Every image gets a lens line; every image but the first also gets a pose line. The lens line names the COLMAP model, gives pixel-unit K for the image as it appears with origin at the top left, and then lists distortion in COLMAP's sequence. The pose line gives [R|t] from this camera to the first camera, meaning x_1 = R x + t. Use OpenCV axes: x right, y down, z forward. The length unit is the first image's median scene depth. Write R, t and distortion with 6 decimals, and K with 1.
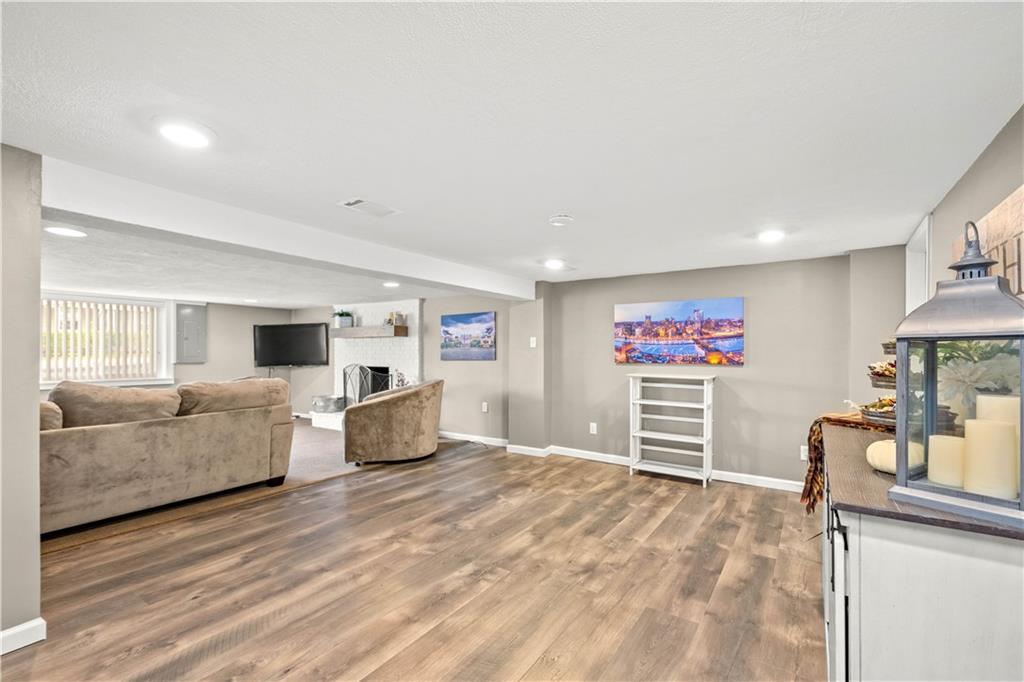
lens RADIAL K [[452.0, 0, 515.2], [0, 452.0, 343.5], [0, 0, 1]] dist [0.010462, 0.000232]
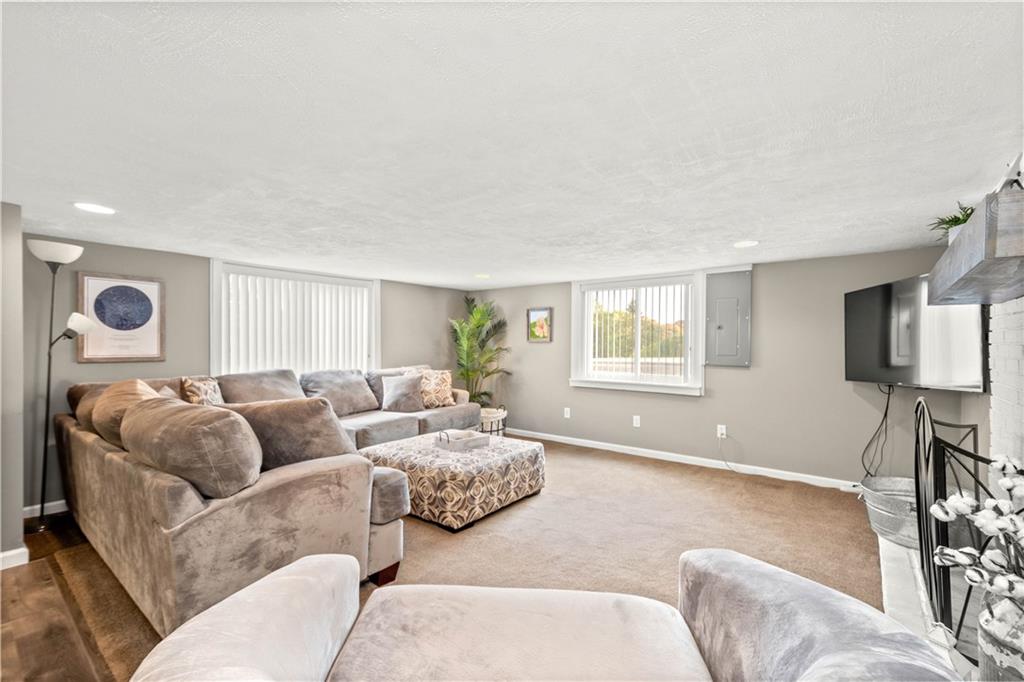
lens RADIAL K [[452.0, 0, 515.2], [0, 452.0, 343.5], [0, 0, 1]] dist [0.010462, 0.000232]
pose [[-0.068703, -0.005552, -0.997622, -0.085327], [0.008196, 0.999948, -0.006130, 0.015804], [0.997603, -0.008598, -0.068654, 0.857999]]
